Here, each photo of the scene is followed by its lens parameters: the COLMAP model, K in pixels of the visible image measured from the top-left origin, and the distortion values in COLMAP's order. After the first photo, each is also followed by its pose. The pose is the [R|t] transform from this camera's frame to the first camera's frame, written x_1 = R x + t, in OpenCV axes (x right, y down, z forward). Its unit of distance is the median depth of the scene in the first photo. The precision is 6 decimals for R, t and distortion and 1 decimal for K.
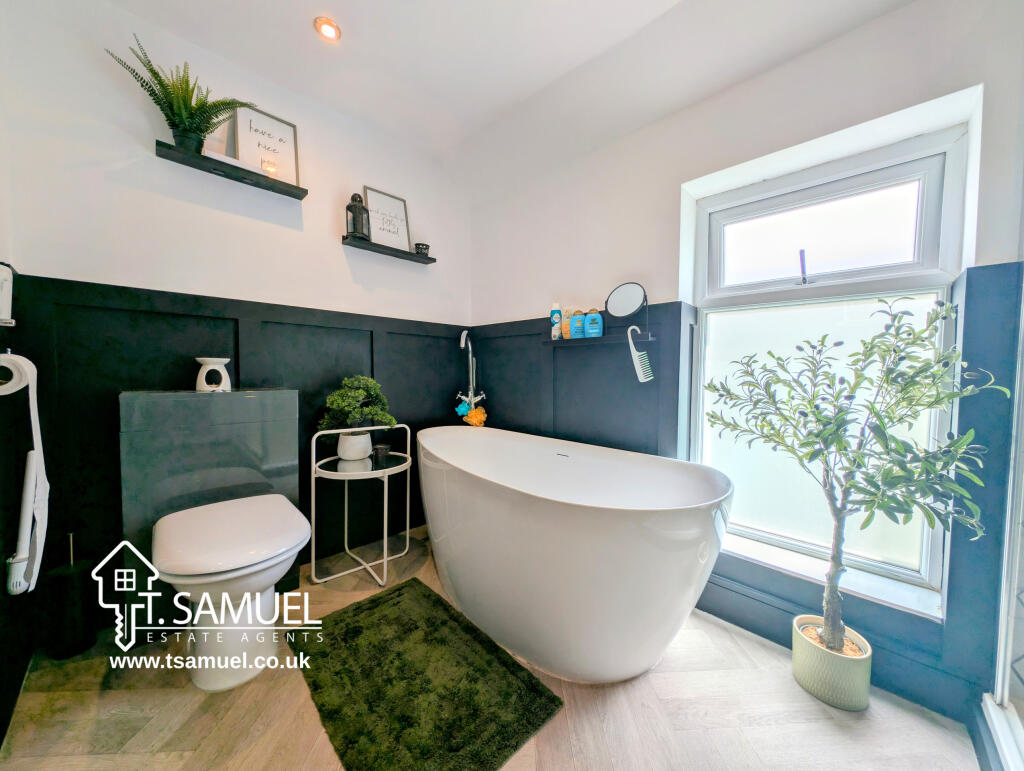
lens RADIAL K [[366.6, 0, 512.0], [0, 366.6, 385.5], [0, 0, 1]] dist [-0.001969, -0.000215]
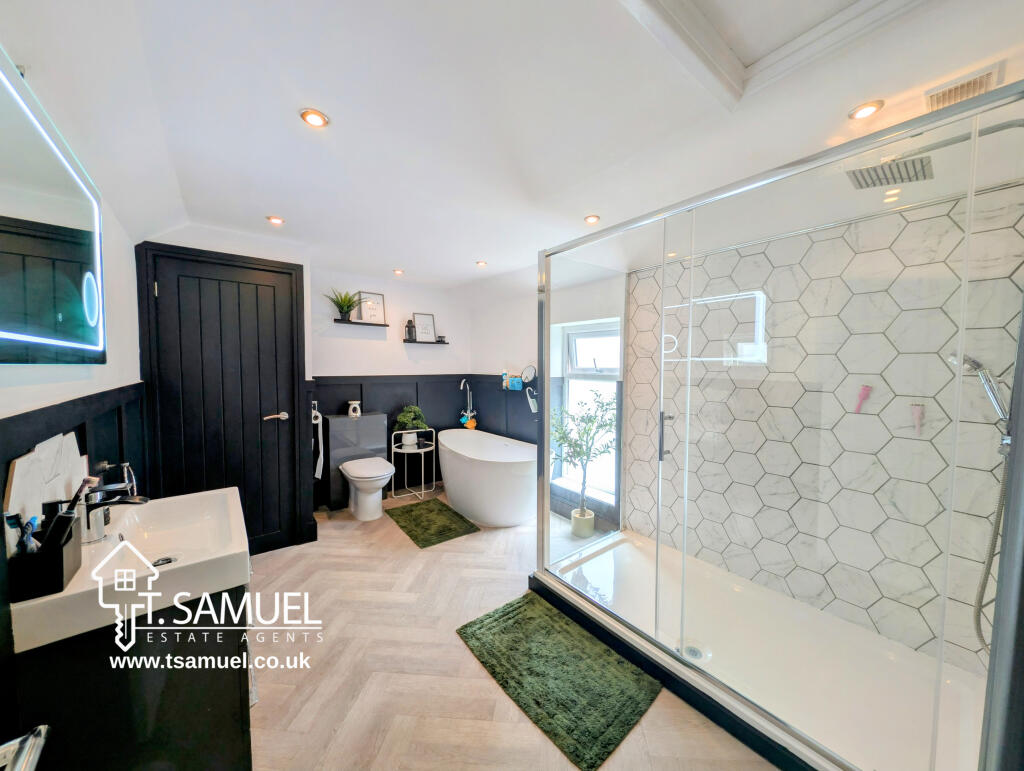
lens RADIAL K [[358.8, 0, 512.0], [0, 358.8, 385.5], [0, 0, 1]] dist [-0.000773, -0.000082]
pose [[0.993256, 0.000884, -0.115938, 0.436449], [0.000529, 0.999926, 0.012154, -0.181550], [0.115941, -0.012134, 0.993182, -1.077387]]
